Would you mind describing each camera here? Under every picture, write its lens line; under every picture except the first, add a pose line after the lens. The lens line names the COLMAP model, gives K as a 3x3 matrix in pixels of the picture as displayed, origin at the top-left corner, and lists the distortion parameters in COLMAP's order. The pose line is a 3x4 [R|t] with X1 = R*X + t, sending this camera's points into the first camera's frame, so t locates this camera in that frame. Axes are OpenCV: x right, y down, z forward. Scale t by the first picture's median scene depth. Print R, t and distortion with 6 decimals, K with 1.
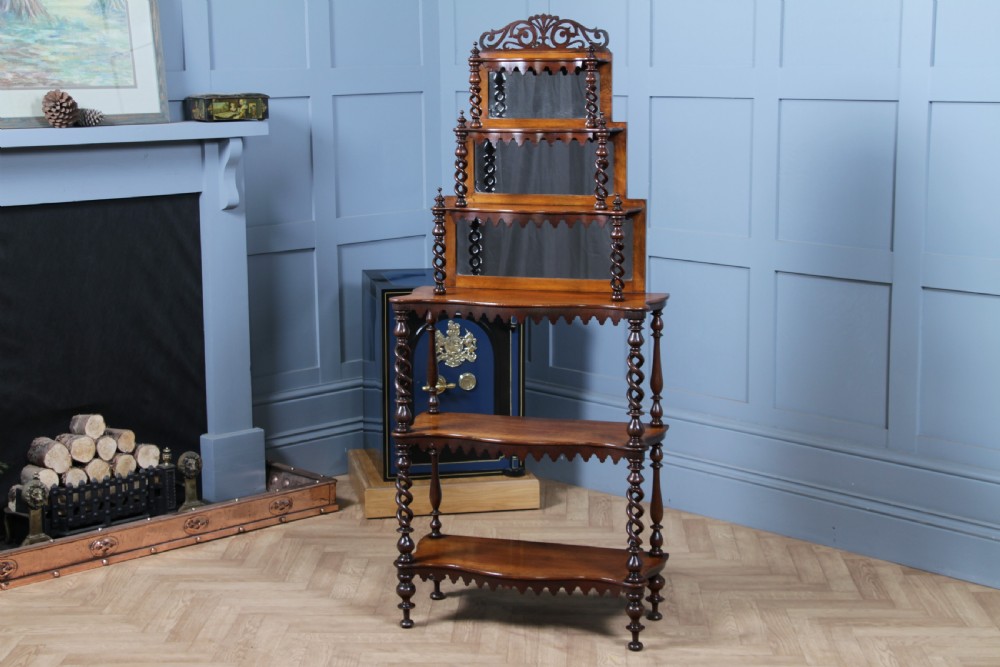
lens RADIAL K [[1736.7, 0, 498.6], [0, 1736.7, 349.4], [0, 0, 1]] dist [0.161456, 0.000000]
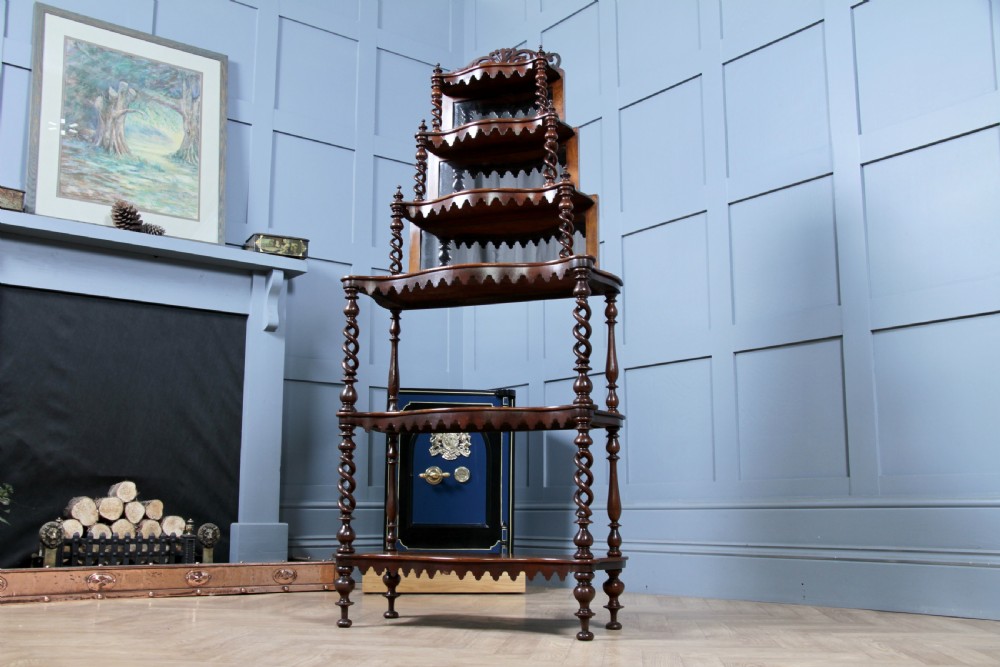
lens RADIAL K [[1003.9, 0, 495.9], [0, 1003.9, 351.3], [0, 0, 1]] dist [-0.065526, 0.000000]
pose [[0.996270, -0.001541, -0.086278, 0.068809], [-0.026879, 0.944557, -0.327245, 0.178537], [0.081999, 0.328343, 0.940993, 0.426768]]
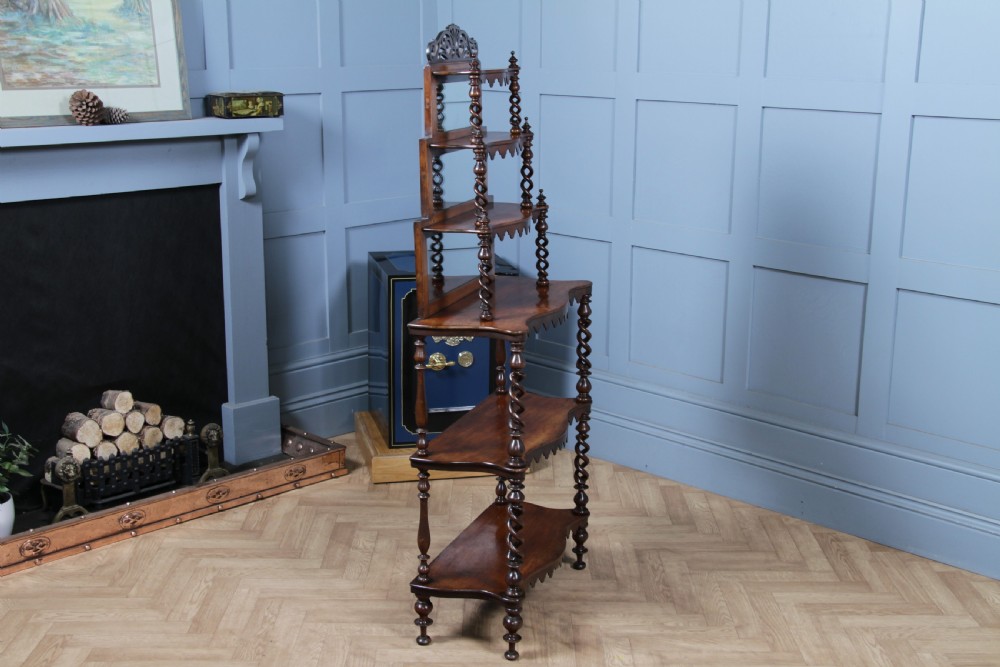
lens RADIAL K [[1281.2, 0, 496.3], [0, 1281.2, 349.5], [0, 0, 1]] dist [0.036663, 0.000000]
pose [[0.999267, 0.007097, 0.037628, -0.033552], [-0.009758, 0.997429, 0.070998, -0.052172], [-0.037027, -0.071313, 0.996766, 0.222938]]
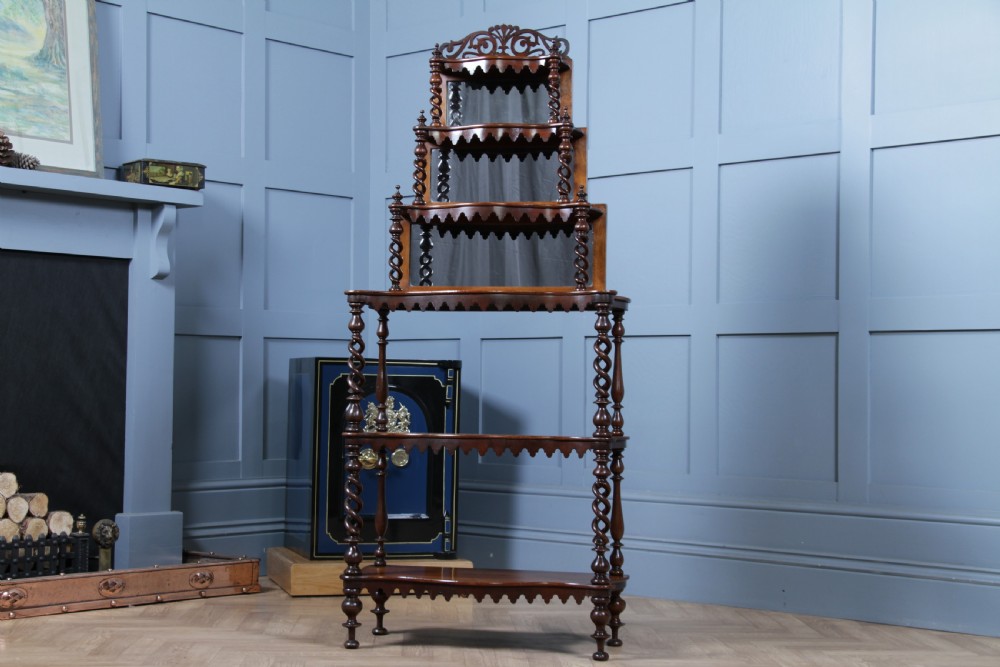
lens RADIAL K [[1668.4, 0, 496.0], [0, 1668.4, 359.4], [0, 0, 1]] dist [0.148977, 0.000000]
pose [[0.996422, 0.022323, 0.081516, -0.048515], [-0.005998, 0.980733, -0.195260, 0.169377], [-0.084304, 0.194073, 0.977358, 0.085406]]
